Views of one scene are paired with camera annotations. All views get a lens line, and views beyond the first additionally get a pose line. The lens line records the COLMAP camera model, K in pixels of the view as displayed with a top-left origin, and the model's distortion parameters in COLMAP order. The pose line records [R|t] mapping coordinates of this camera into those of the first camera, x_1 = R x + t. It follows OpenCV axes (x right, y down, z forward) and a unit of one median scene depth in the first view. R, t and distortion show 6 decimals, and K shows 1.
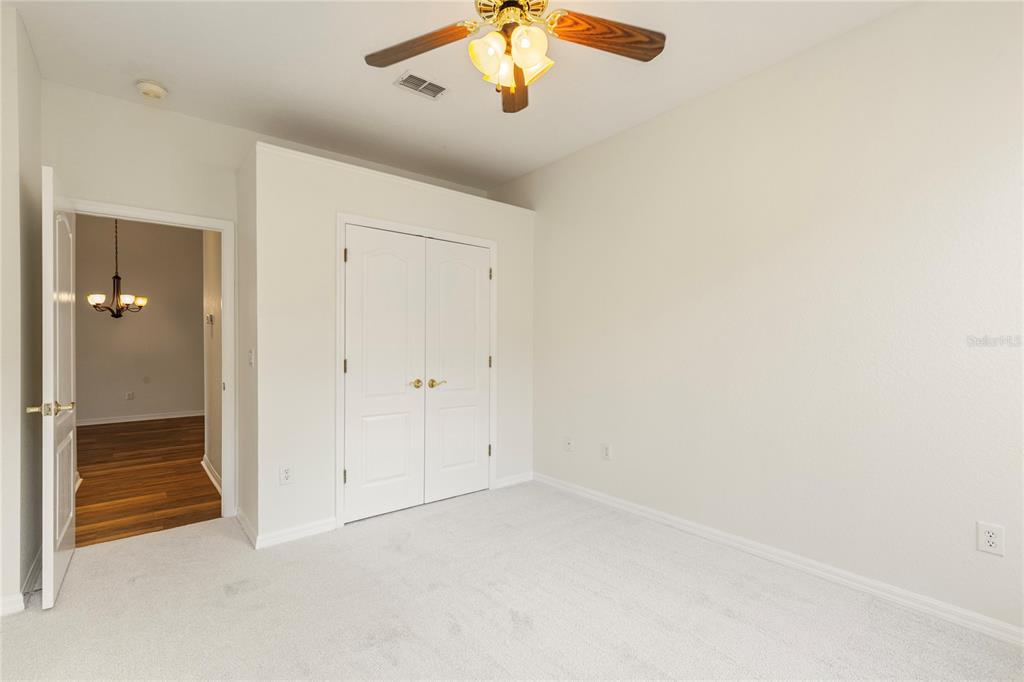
lens RADIAL K [[457.8, 0, 508.6], [0, 457.8, 340.8], [0, 0, 1]] dist [-0.000794, -0.000004]
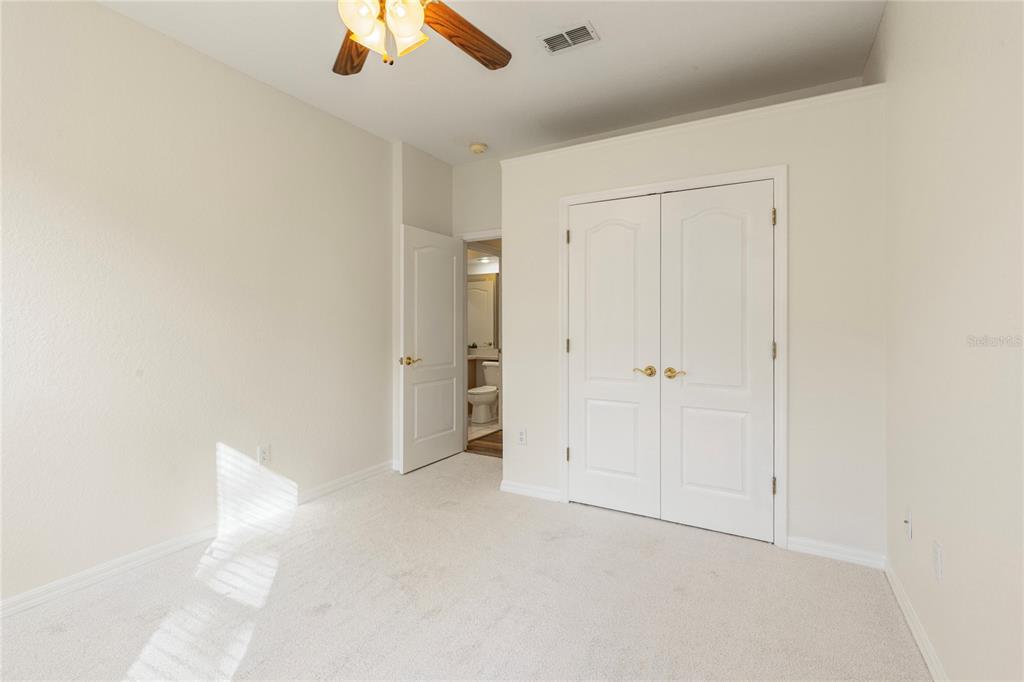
lens RADIAL K [[471.7, 0, 511.3], [0, 471.7, 322.4], [0, 0, 1]] dist [0.015994, 0.000154]
pose [[0.354566, -0.006856, -0.935006, 0.770895], [0.007932, 0.999959, -0.004324, 0.008667], [0.934997, -0.005884, 0.354606, 0.675089]]
